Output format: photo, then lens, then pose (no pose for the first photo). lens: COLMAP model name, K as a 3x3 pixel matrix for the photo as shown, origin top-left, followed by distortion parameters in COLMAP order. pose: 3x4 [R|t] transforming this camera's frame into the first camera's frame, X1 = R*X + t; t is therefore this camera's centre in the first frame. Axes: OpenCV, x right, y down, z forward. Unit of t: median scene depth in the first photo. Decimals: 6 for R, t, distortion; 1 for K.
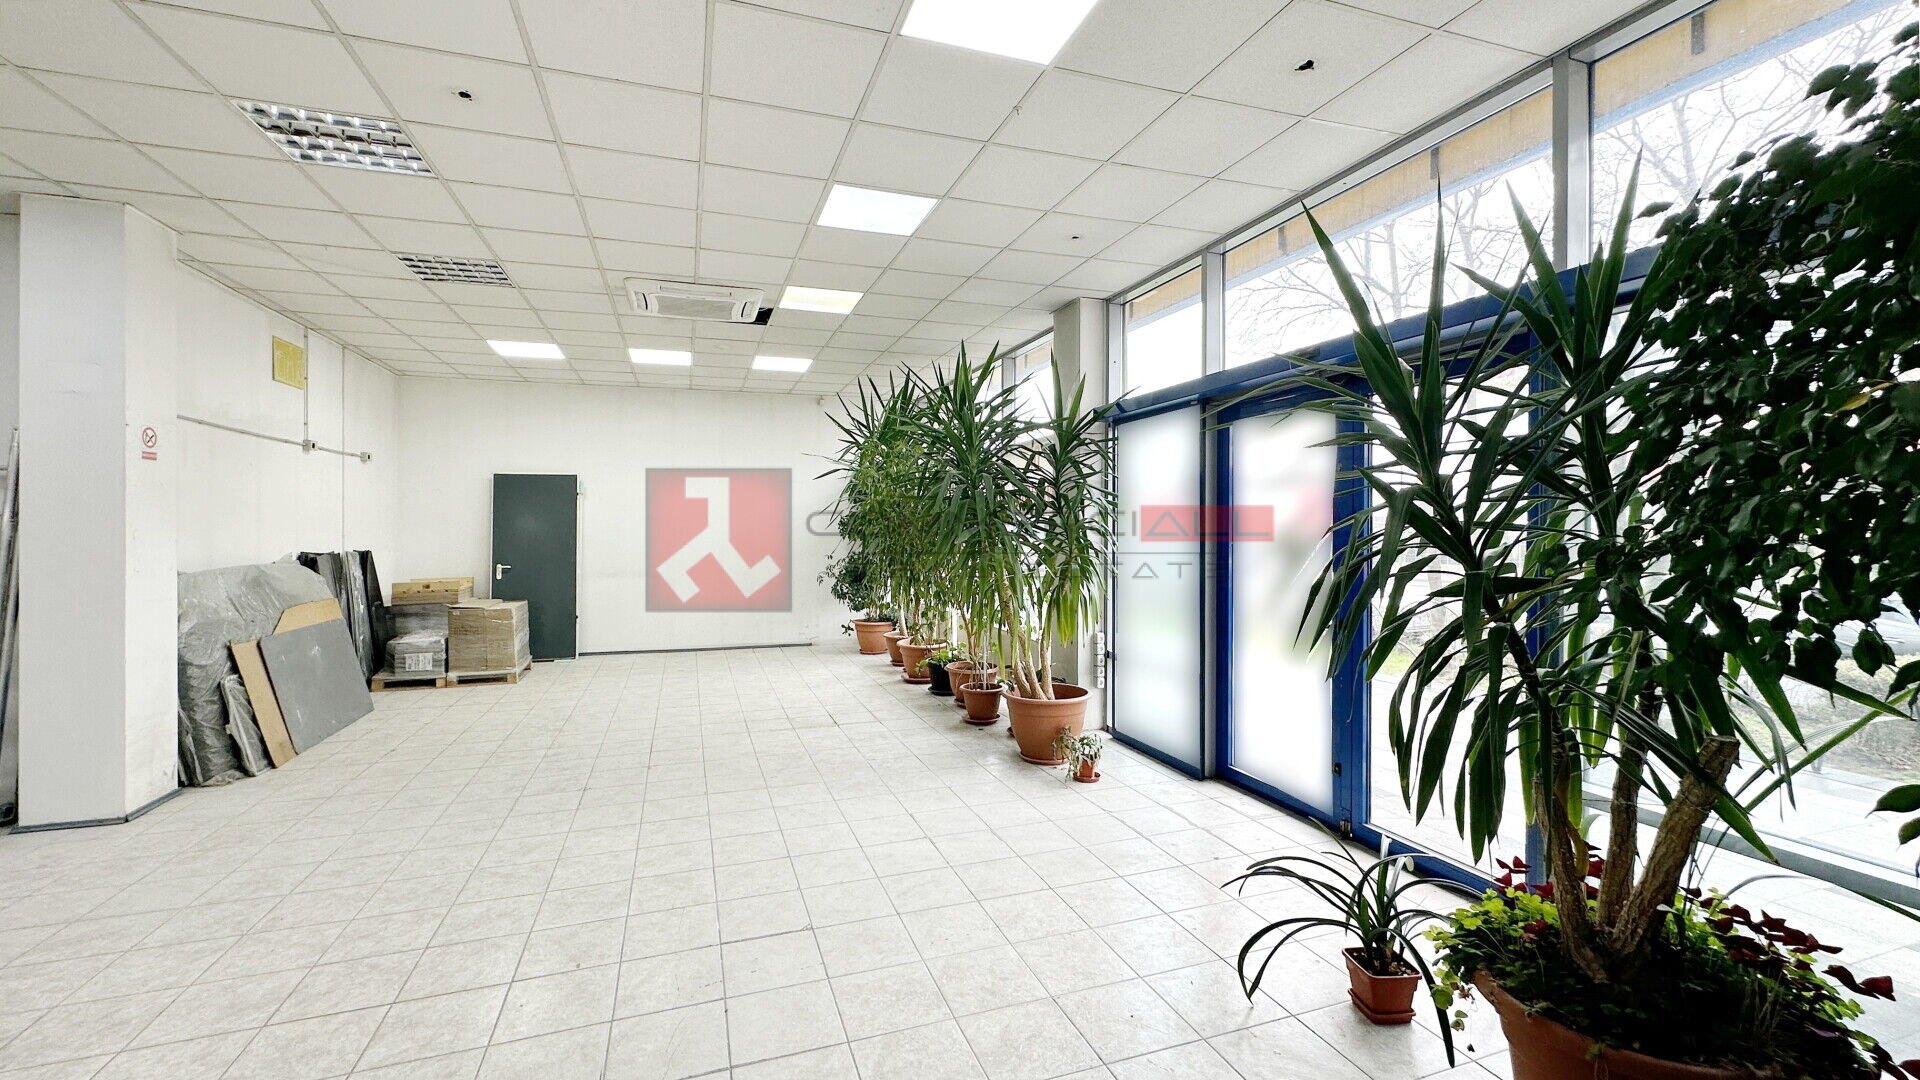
lens RADIAL K [[757.5, 0, 947.5], [0, 757.5, 539.6], [0, 0, 1]] dist [-0.000660, 0.000457]
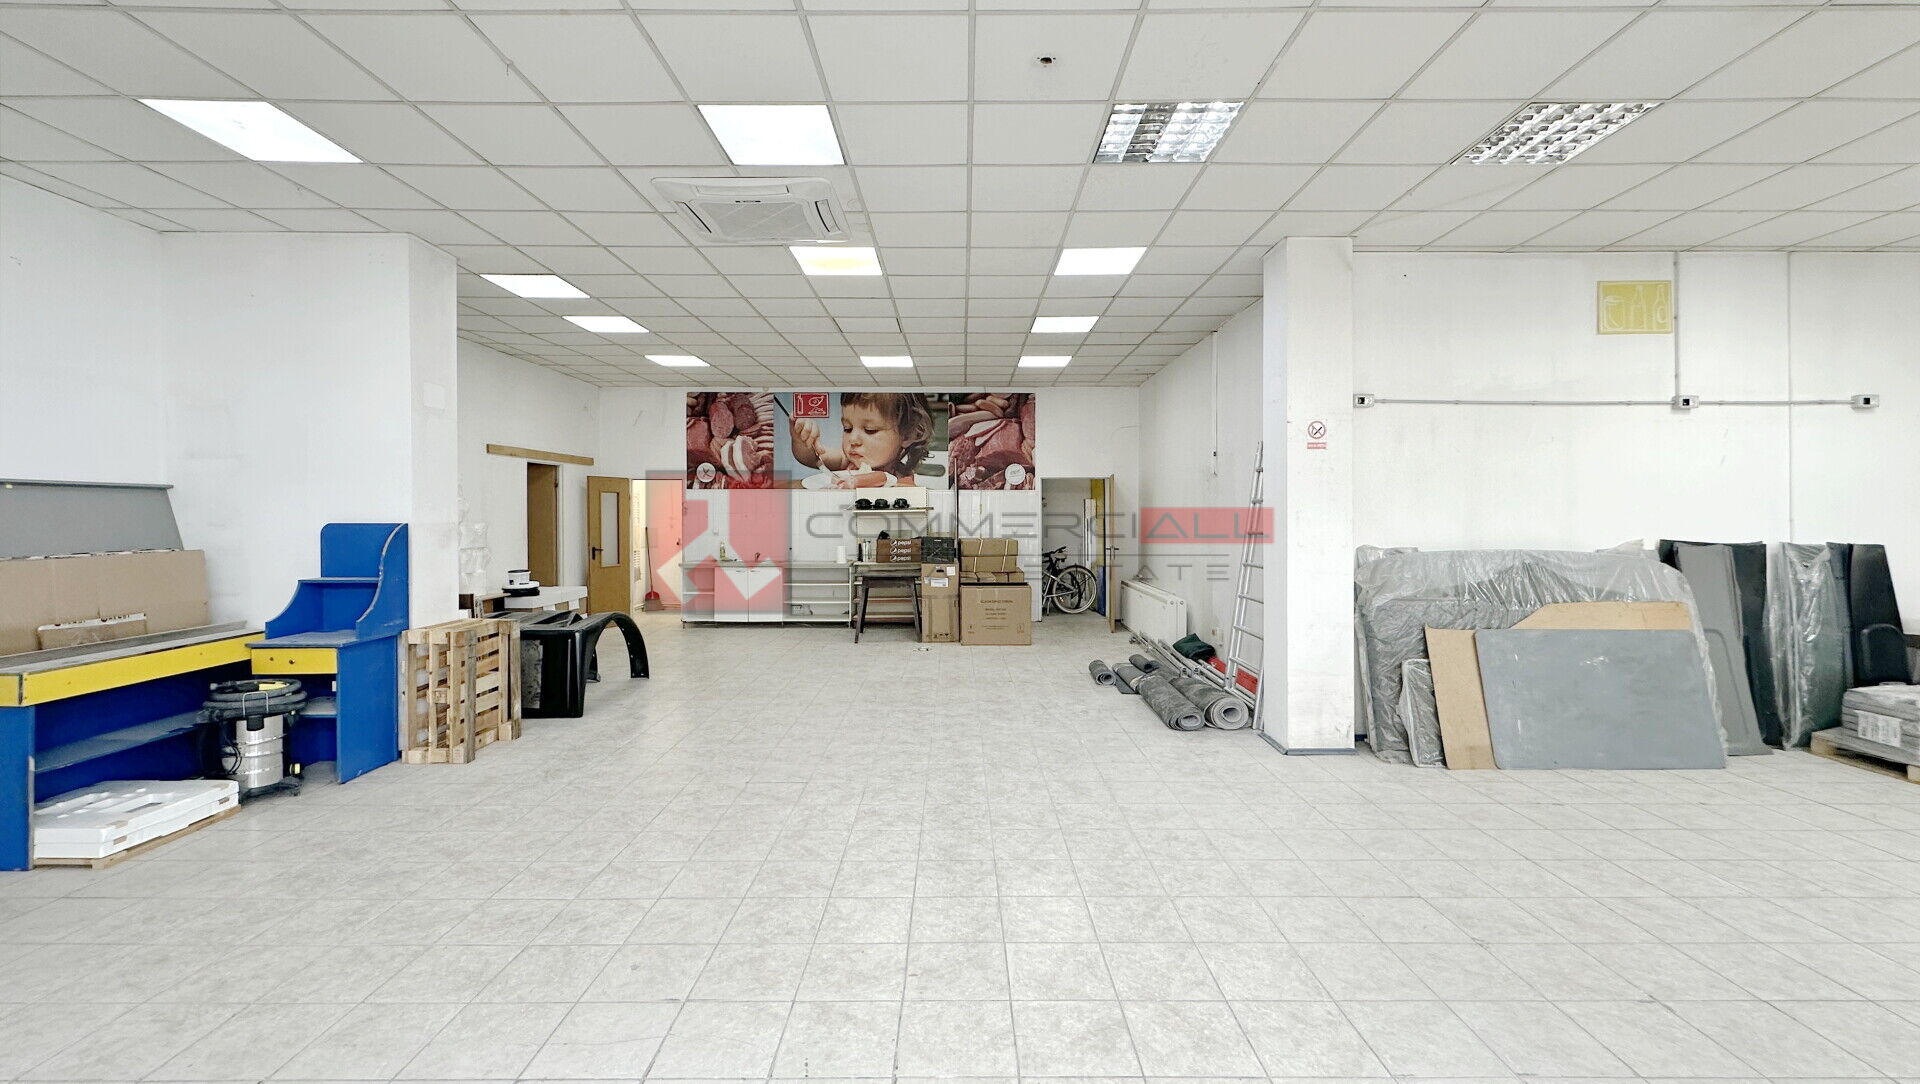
lens RADIAL K [[807.2, 0, 960.8], [0, 807.2, 532.0], [0, 0, 1]] dist [0.000516, 0.000002]
pose [[-0.320547, 0.022983, -0.946954, 0.260453], [-0.017106, 0.999402, 0.030047, -0.007634], [0.947078, 0.025830, -0.319962, 0.839975]]
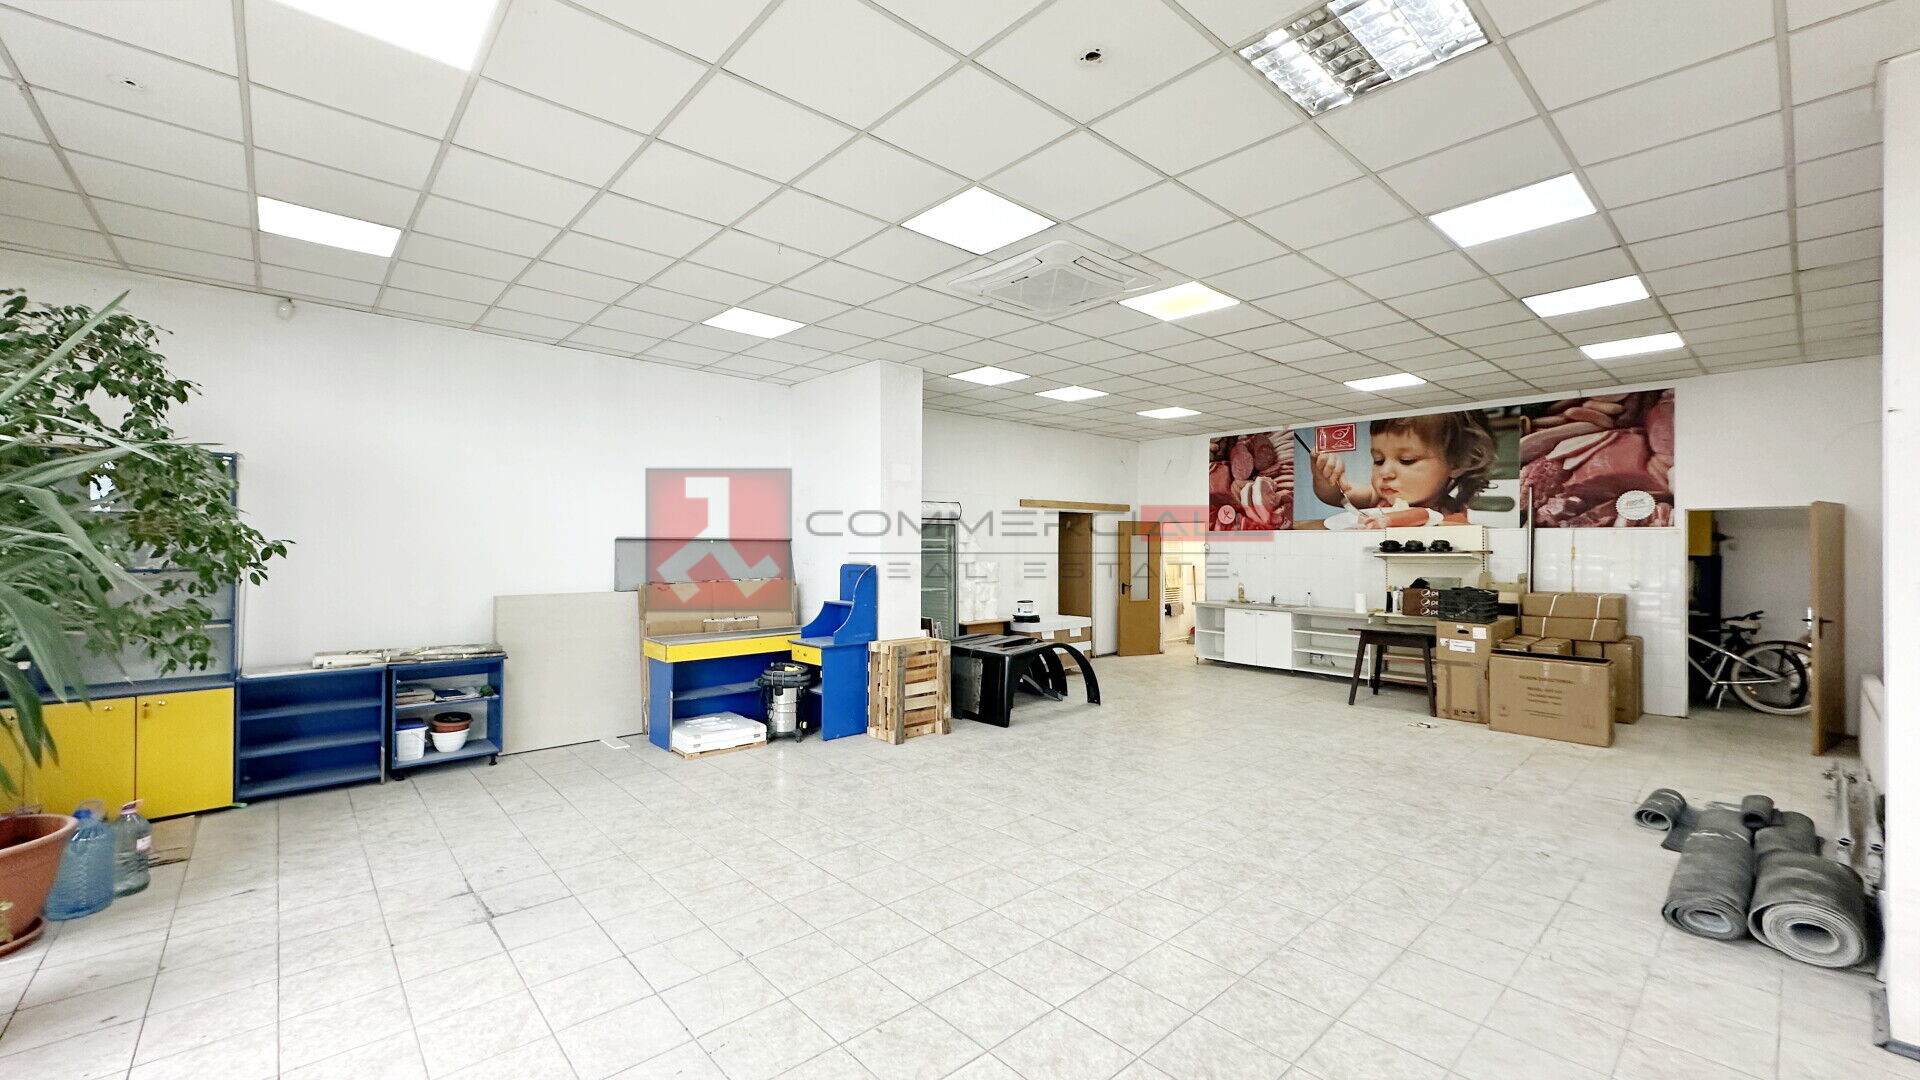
lens RADIAL K [[757.5, 0, 948.3], [0, 757.5, 544.7], [0, 0, 1]] dist [-0.000660, 0.000457]
pose [[-0.924420, -0.003860, -0.381358, -0.125727], [-0.011028, 0.999801, 0.016611, -0.038382], [0.381218, 0.019561, -0.924278, 1.173374]]
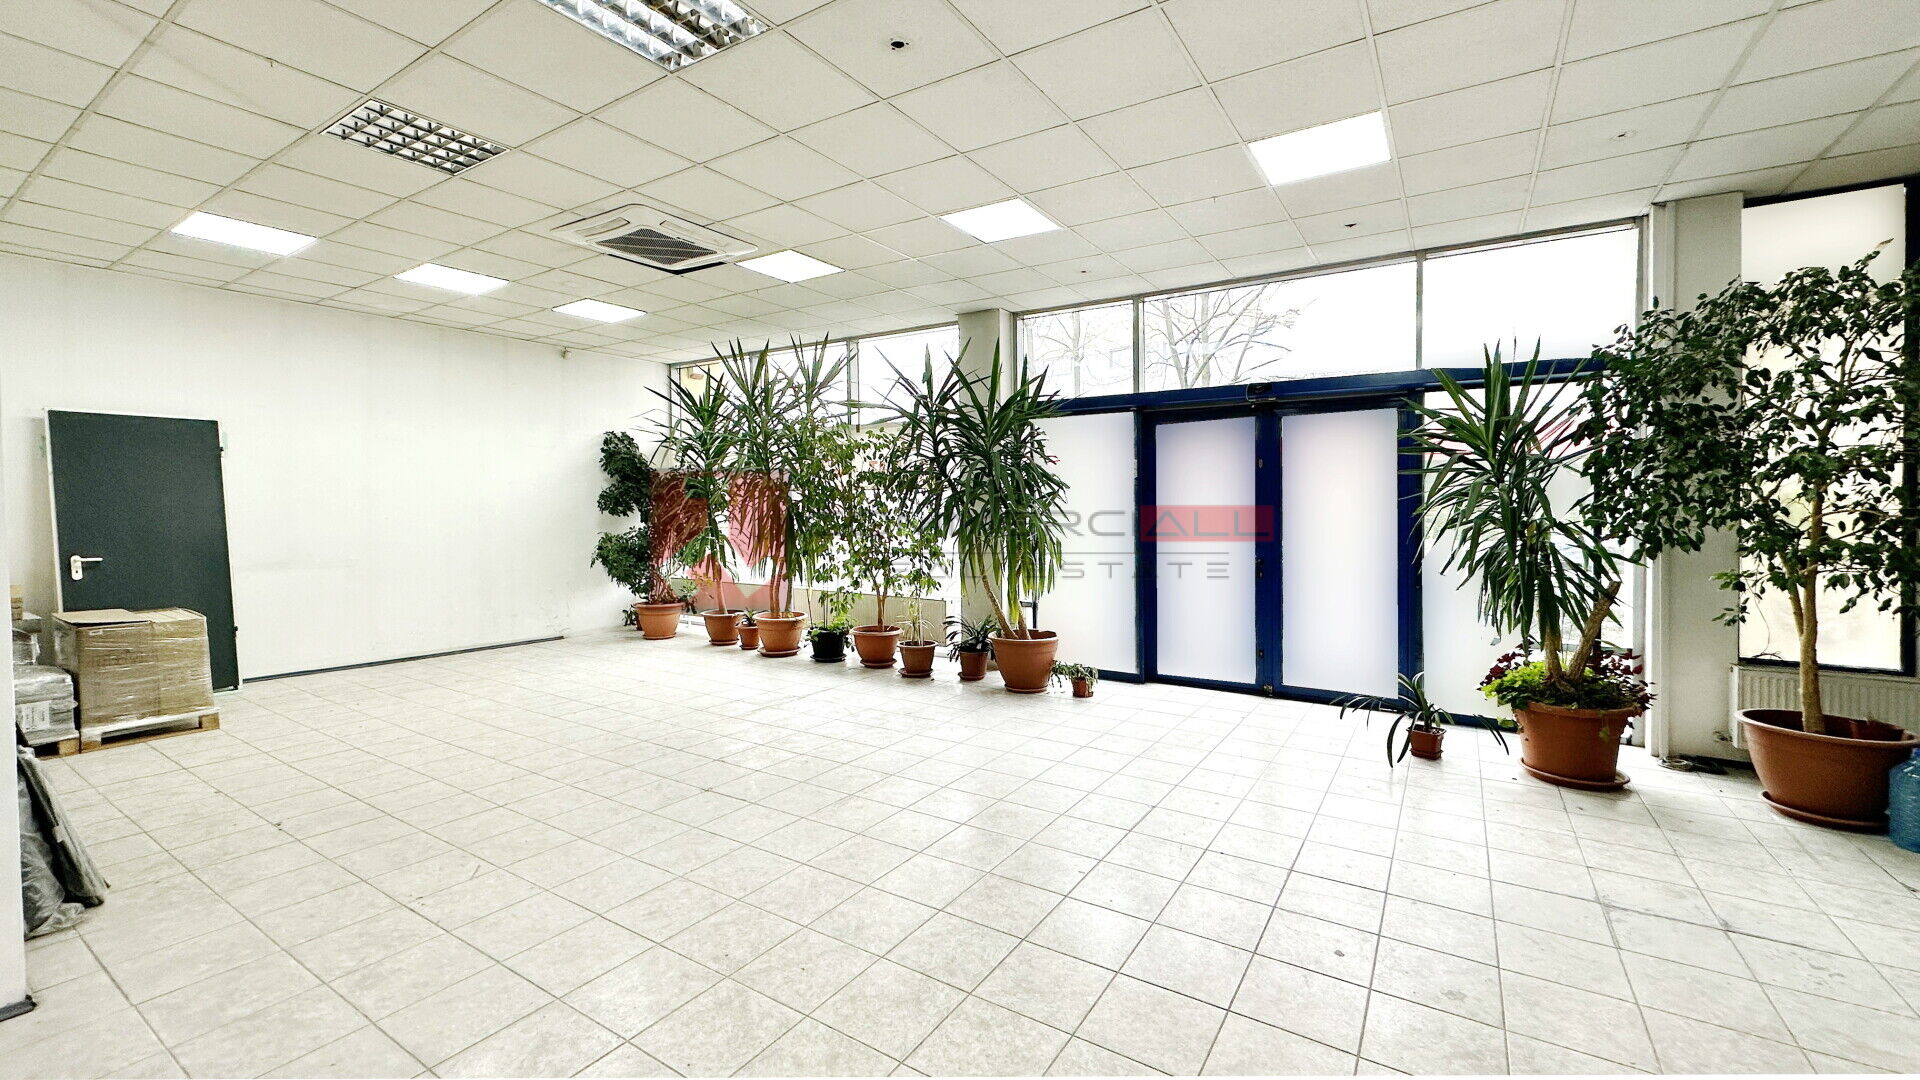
lens RADIAL K [[757.5, 0, 954.1], [0, 757.5, 509.5], [0, 0, 1]] dist [-0.000660, 0.000457]
pose [[0.789385, 0.000698, 0.613898, -0.824976], [0.009350, 0.999870, -0.013160, 0.019974], [-0.613827, 0.016128, 0.789276, 0.130864]]
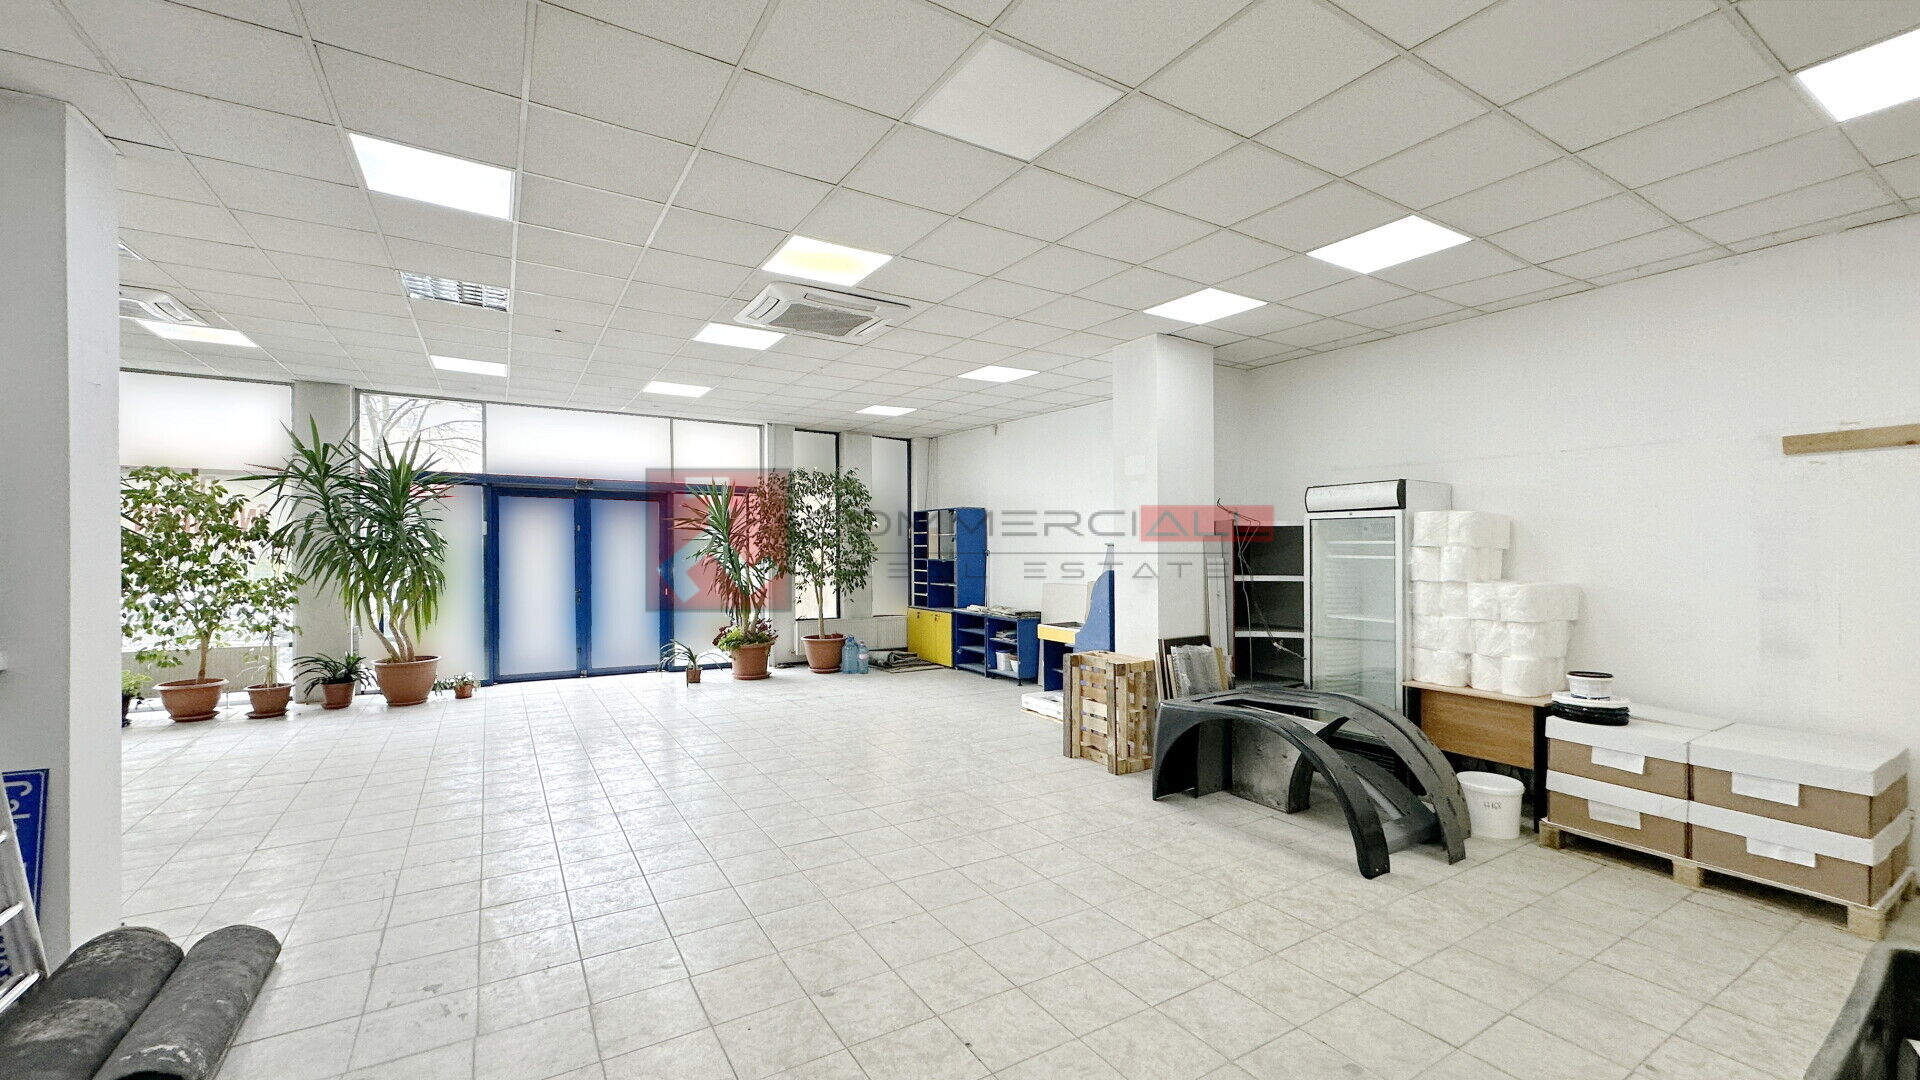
lens RADIAL K [[757.5, 0, 972.5], [0, 757.5, 554.2], [0, 0, 1]] dist [-0.000660, 0.000457]
pose [[-0.235380, -0.010196, 0.971850, -1.871772], [0.009600, 0.999872, 0.012815, -0.021621], [-0.971856, 0.012346, -0.235252, 0.304995]]
